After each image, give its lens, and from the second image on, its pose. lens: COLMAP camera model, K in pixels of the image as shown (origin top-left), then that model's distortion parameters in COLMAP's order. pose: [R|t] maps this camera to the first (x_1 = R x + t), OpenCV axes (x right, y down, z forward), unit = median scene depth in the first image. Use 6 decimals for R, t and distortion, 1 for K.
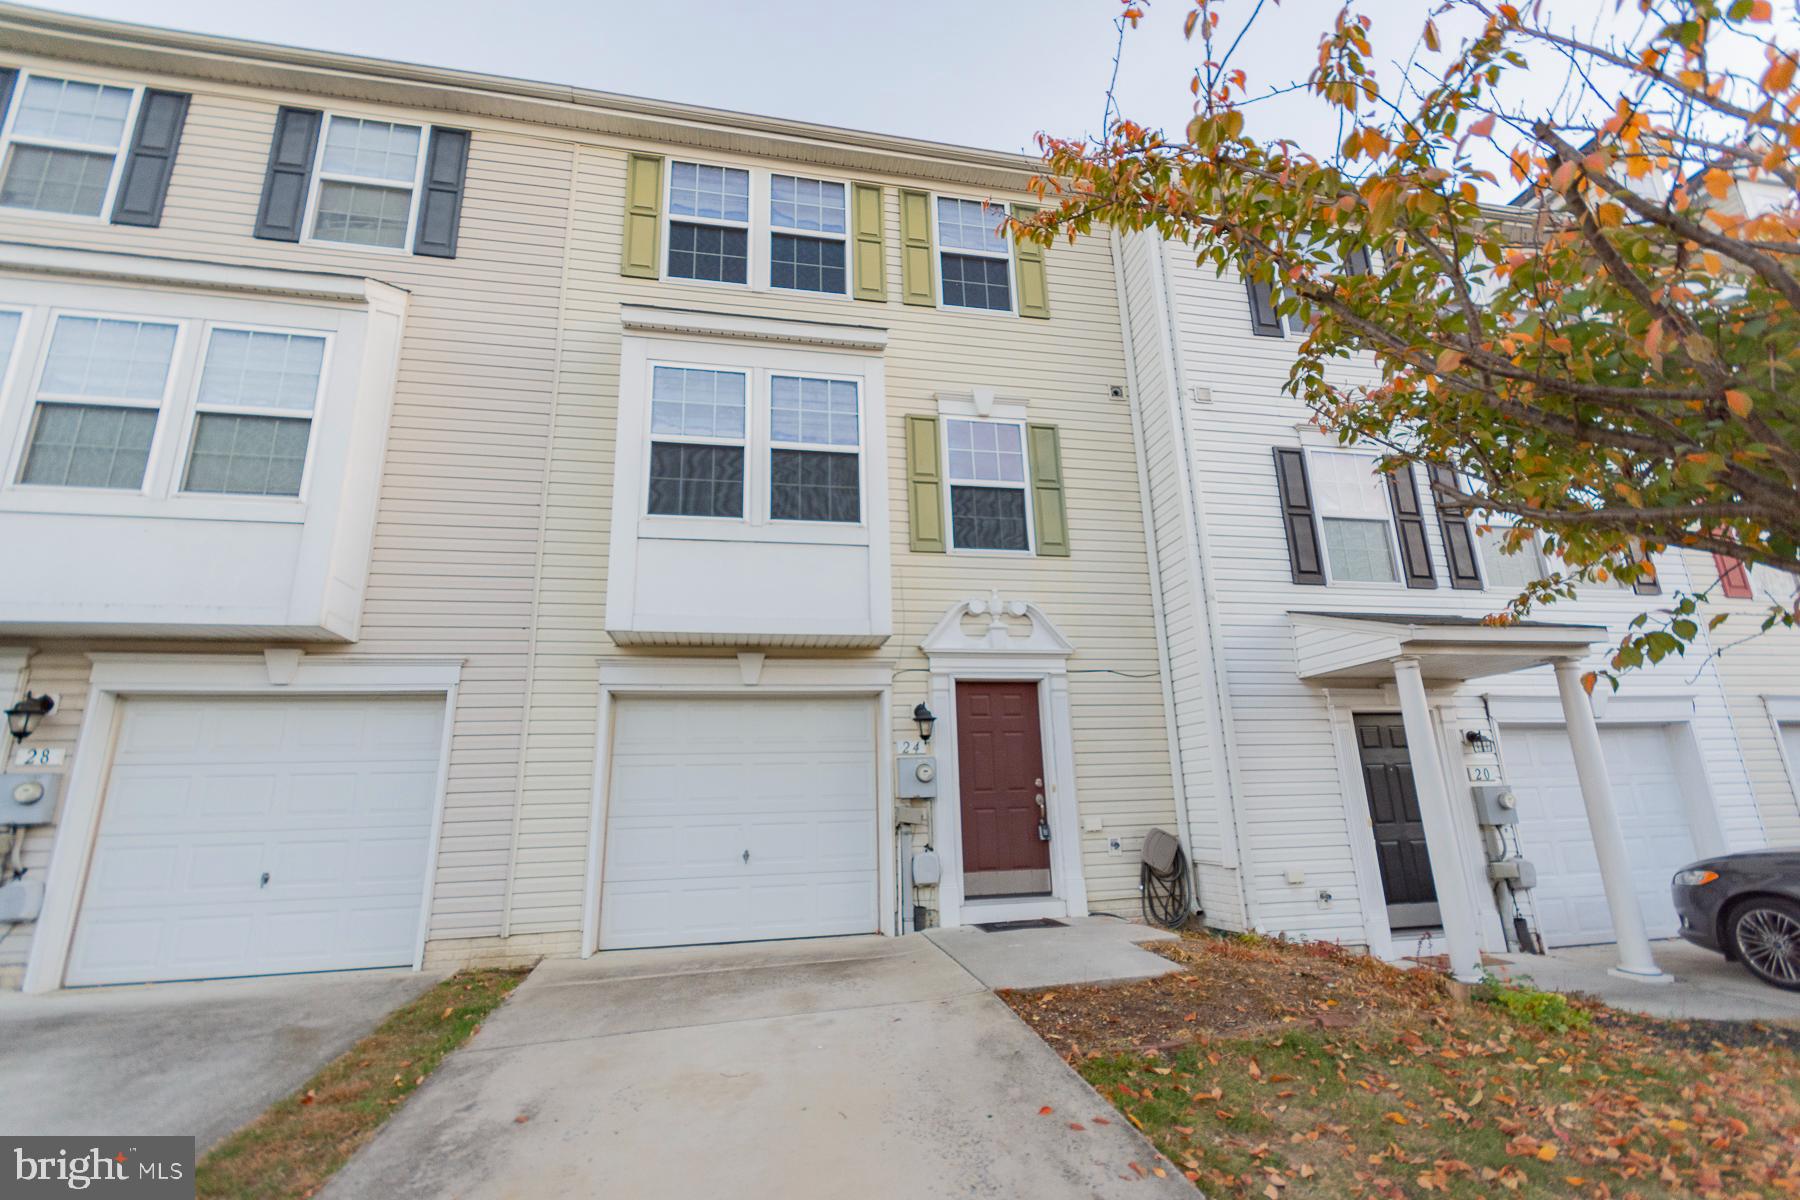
lens RADIAL K [[788.3, 0, 904.6], [0, 788.3, 601.1], [0, 0, 1]] dist [0.008303, -0.002185]
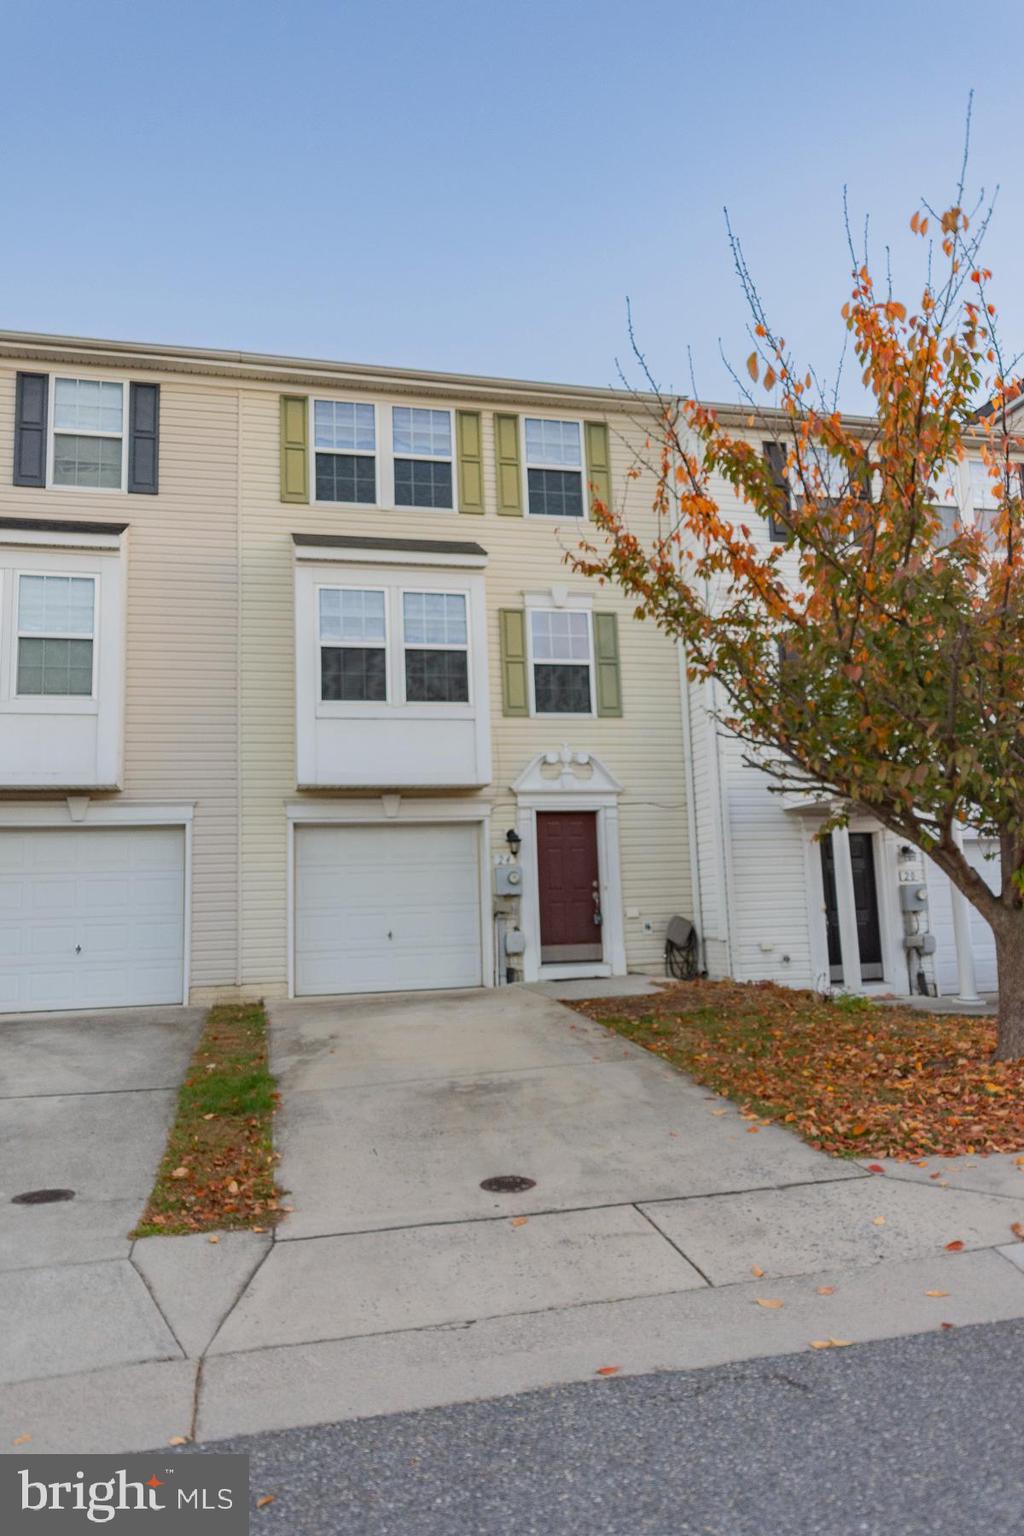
lens RADIAL K [[1032.5, 0, 512.5], [0, 1032.5, 750.7], [0, 0, 1]] dist [0.009989, -0.016766]
pose [[0.999272, 0.000506, 0.038145, -0.046776], [-0.004183, 0.995338, 0.096359, -0.183330], [-0.037918, -0.096449, 0.994615, -0.802036]]
